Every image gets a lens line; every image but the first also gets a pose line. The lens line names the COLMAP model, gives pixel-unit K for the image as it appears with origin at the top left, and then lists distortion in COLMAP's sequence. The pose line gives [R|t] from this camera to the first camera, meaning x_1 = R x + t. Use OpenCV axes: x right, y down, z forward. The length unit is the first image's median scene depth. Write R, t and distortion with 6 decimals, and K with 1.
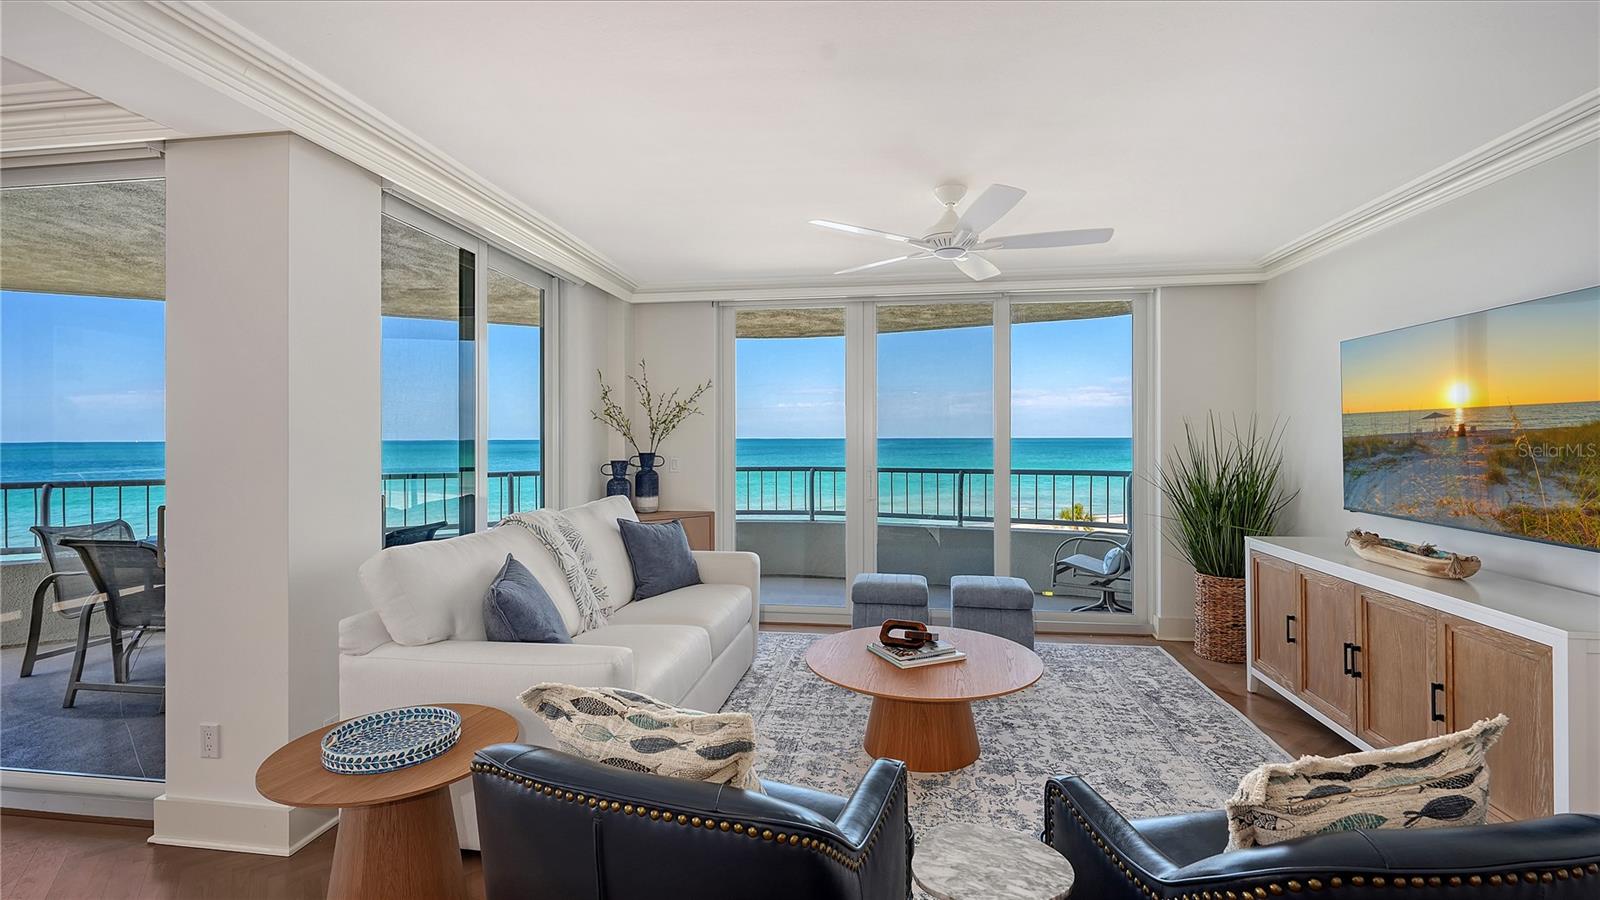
lens RADIAL K [[693.4, 0, 802.8], [0, 693.4, 447.1], [0, 0, 1]] dist [-0.008918, 0.002855]
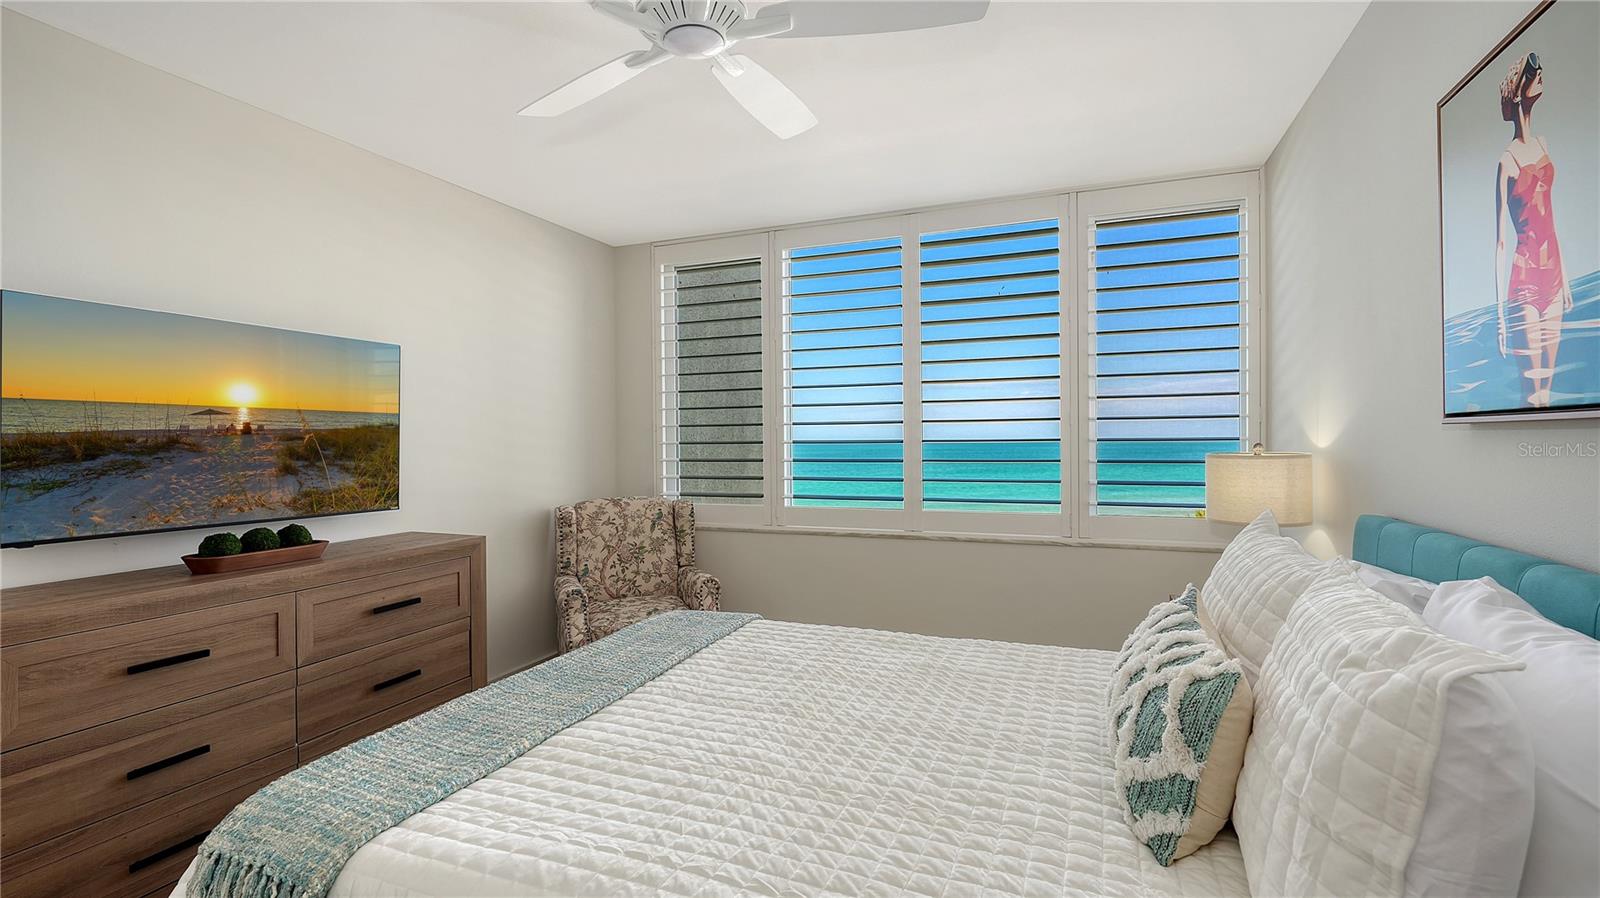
lens RADIAL K [[737.5, 0, 825.6], [0, 737.5, 439.9], [0, 0, 1]] dist [-0.004267, 0.000002]
pose [[-0.980950, 0.002855, 0.194237, -0.097792], [0.005668, 0.999887, 0.013928, -0.013607], [-0.194175, 0.014763, -0.980856, 1.477738]]
